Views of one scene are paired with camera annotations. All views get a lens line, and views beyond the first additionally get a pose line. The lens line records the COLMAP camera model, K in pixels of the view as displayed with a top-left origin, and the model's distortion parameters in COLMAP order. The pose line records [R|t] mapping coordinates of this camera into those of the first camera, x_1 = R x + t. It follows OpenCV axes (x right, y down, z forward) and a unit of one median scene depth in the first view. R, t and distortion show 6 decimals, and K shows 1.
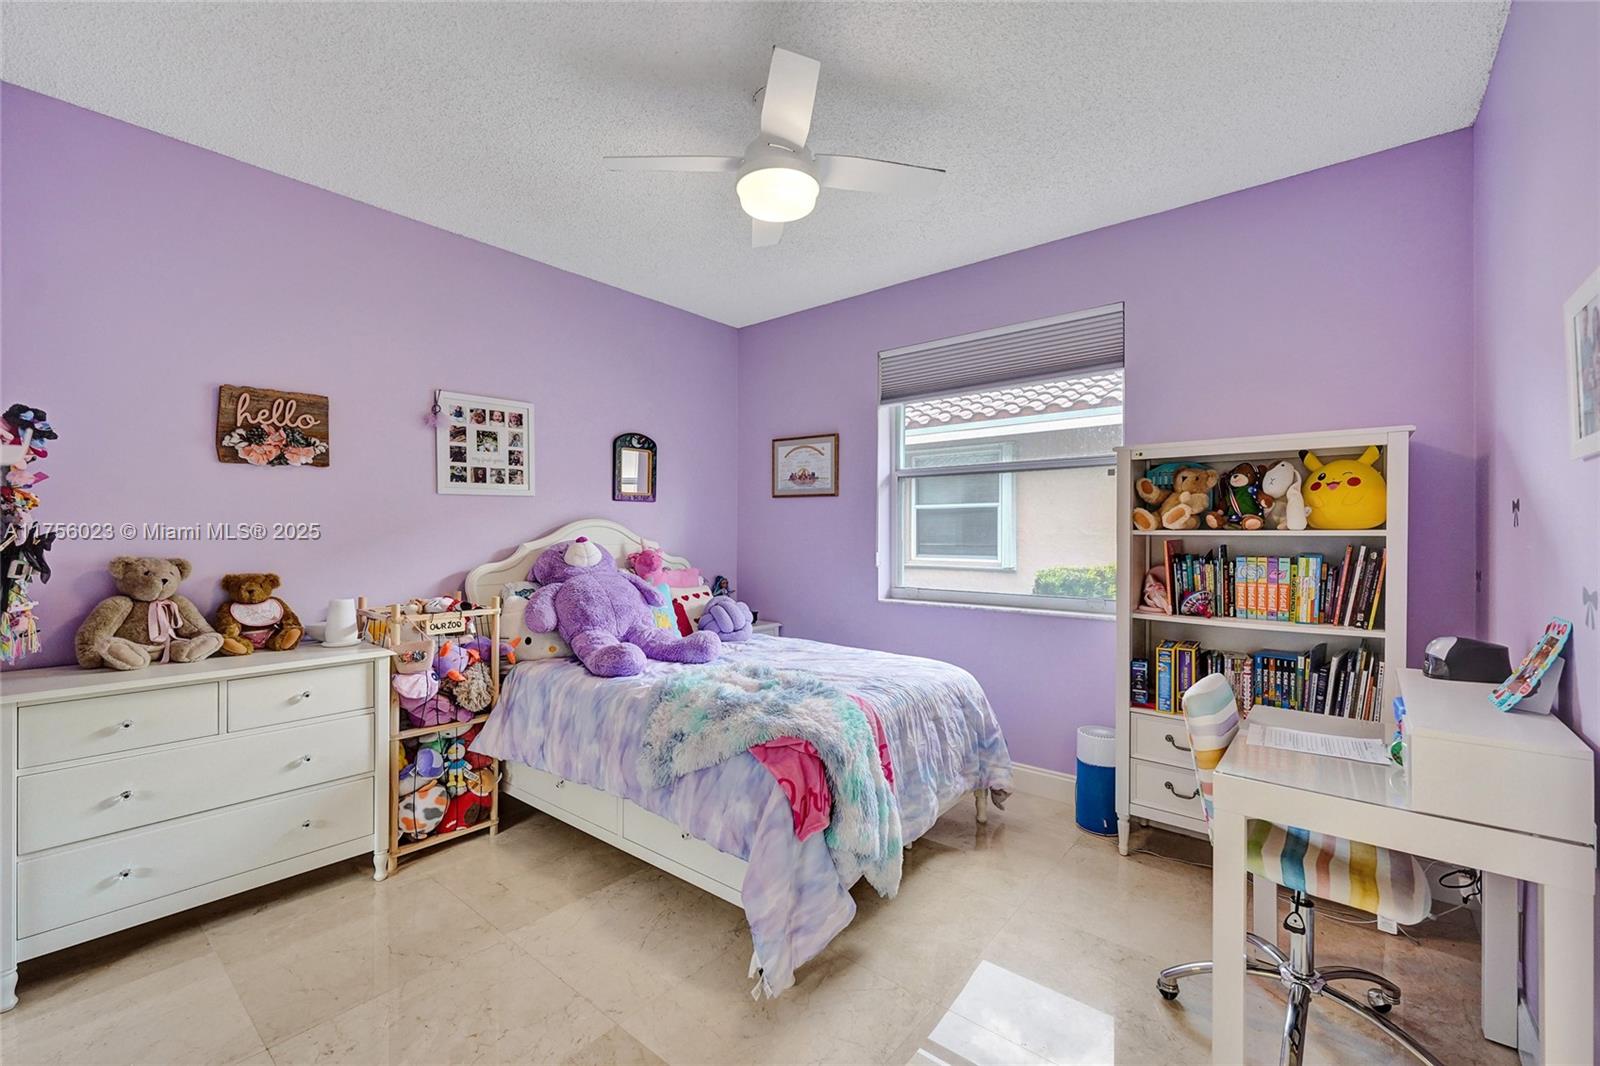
lens RADIAL K [[671.3, 0, 800.0], [0, 671.3, 533.0], [0, 0, 1]] dist [0.000761, 0.000055]
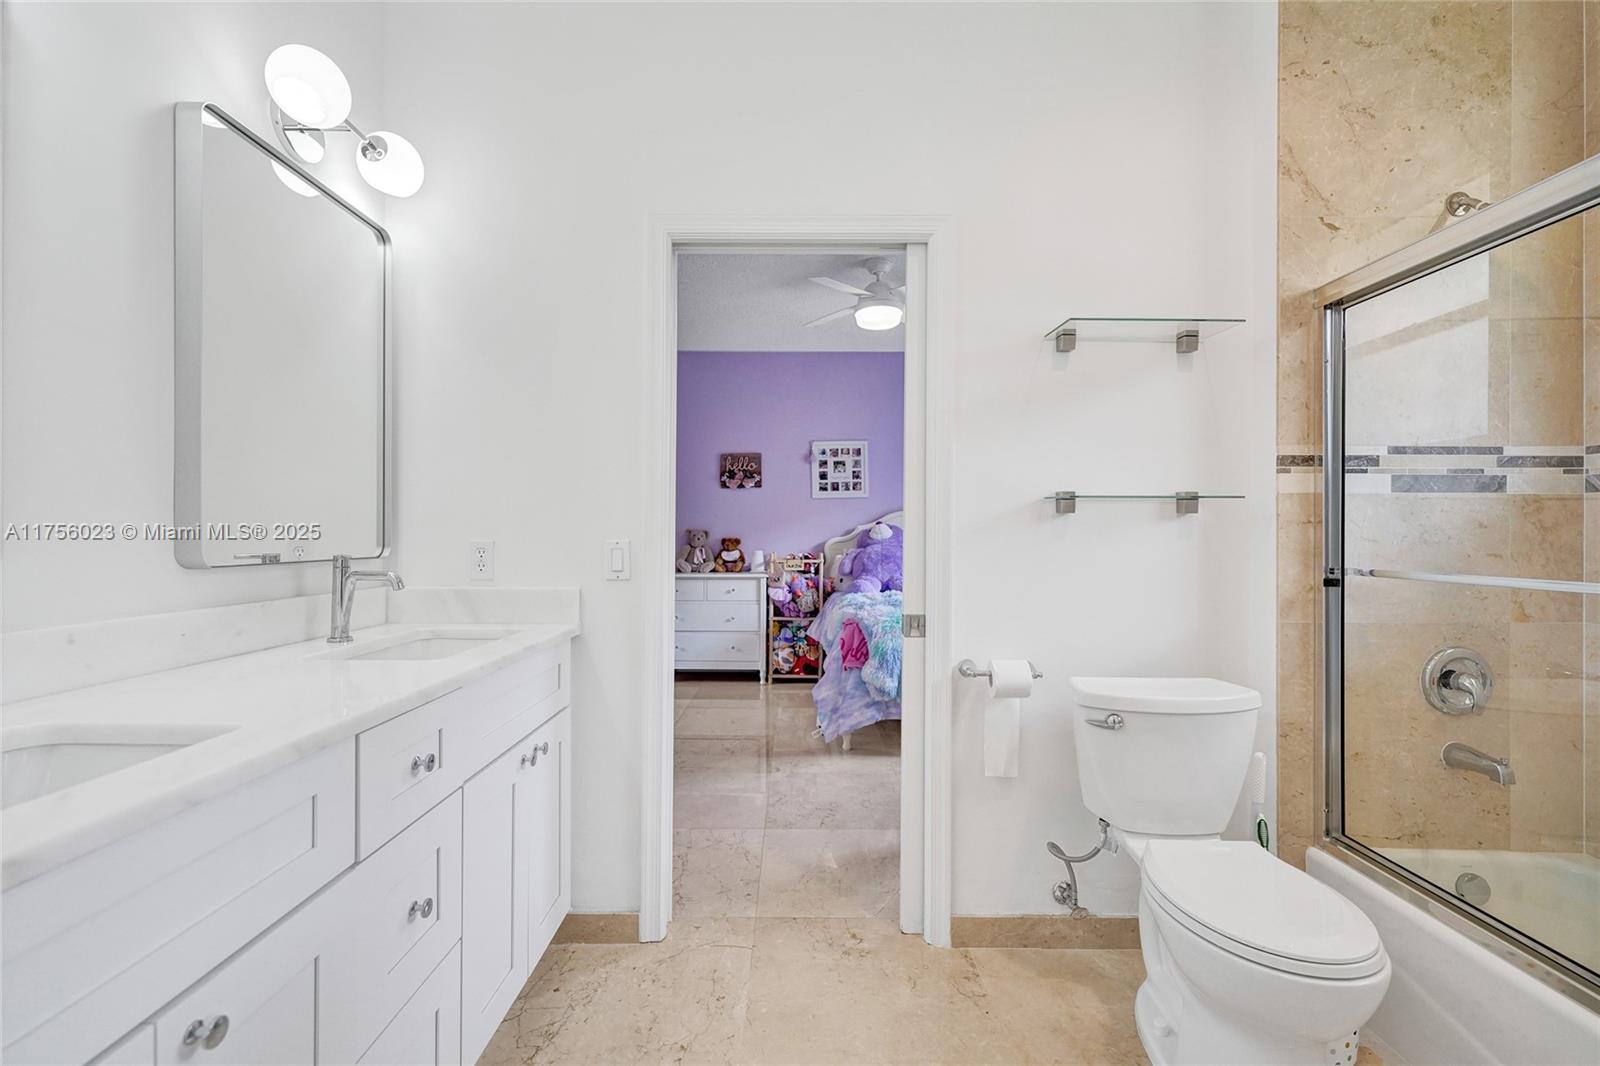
lens RADIAL K [[671.3, 0, 800.0], [0, 671.3, 533.0], [0, 0, 1]] dist [0.000761, 0.000055]
pose [[0.636005, -0.004068, -0.771674, 0.966313], [-0.002160, 0.999973, -0.007051, 0.055921], [0.771682, 0.006152, 0.635979, -0.213428]]
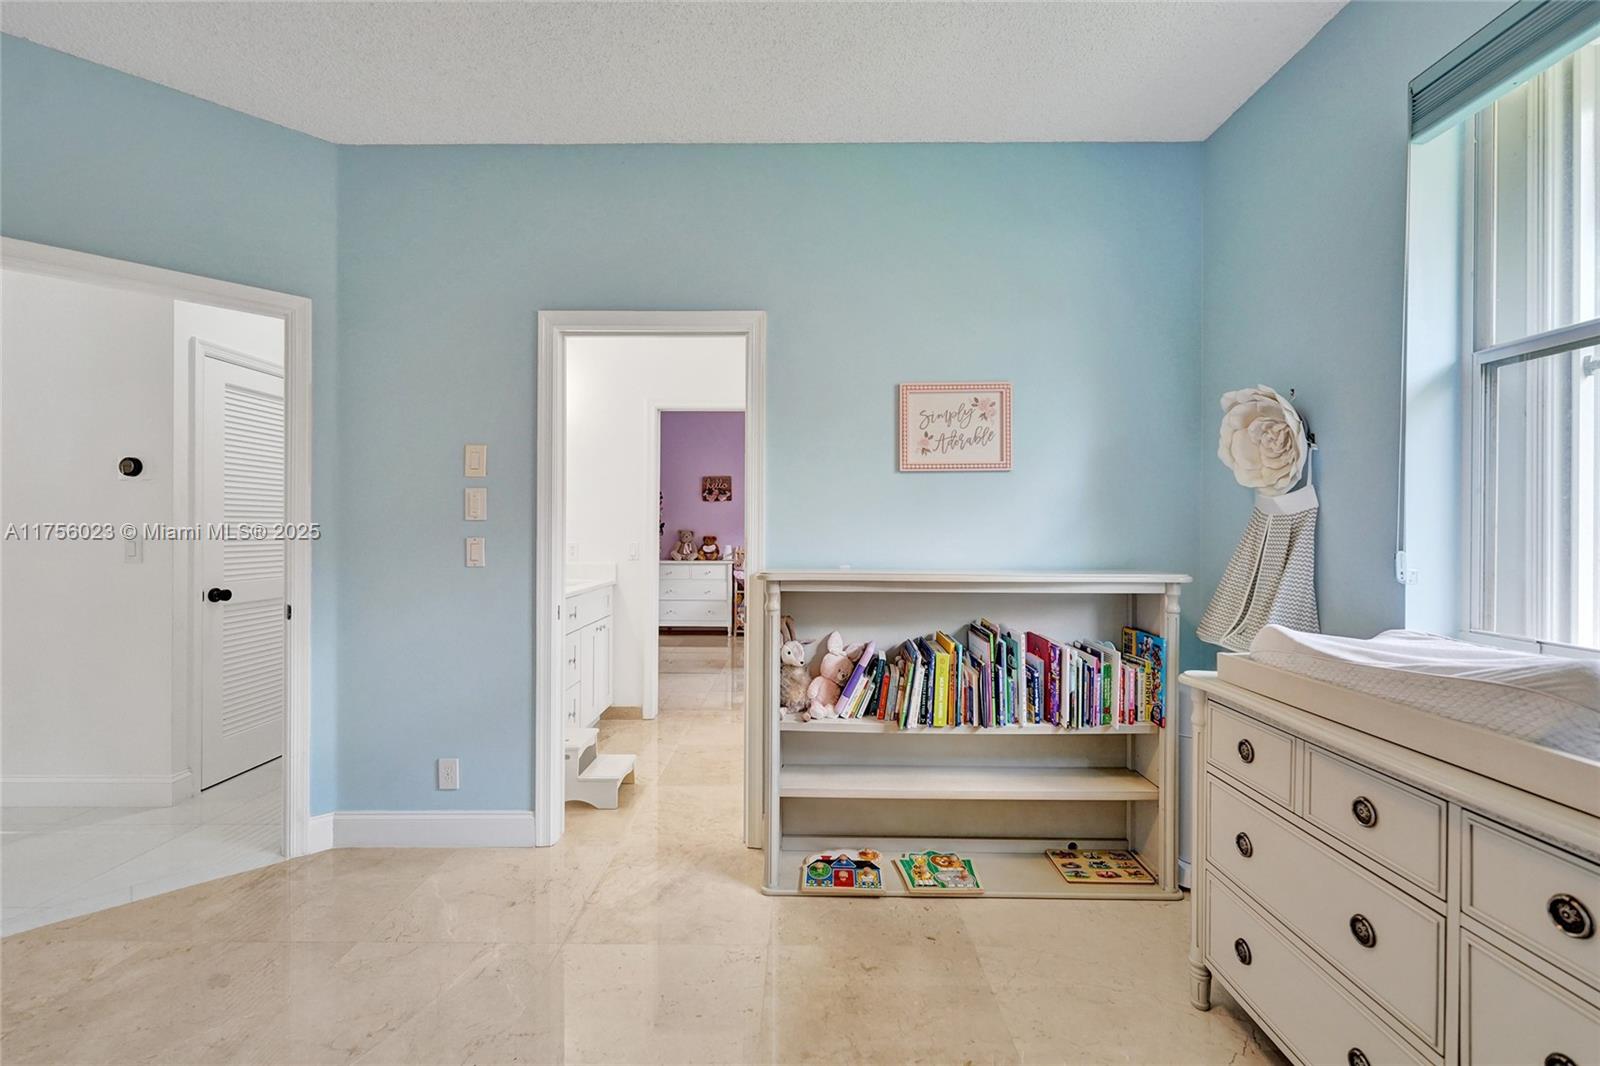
lens RADIAL K [[671.3, 0, 800.0], [0, 671.3, 533.0], [0, 0, 1]] dist [0.000761, 0.000055]
pose [[0.625209, 0.005243, -0.780440, 1.779248], [-0.003901, 0.999986, 0.003593, 0.031047], [0.780448, 0.000798, 0.625220, -0.593715]]
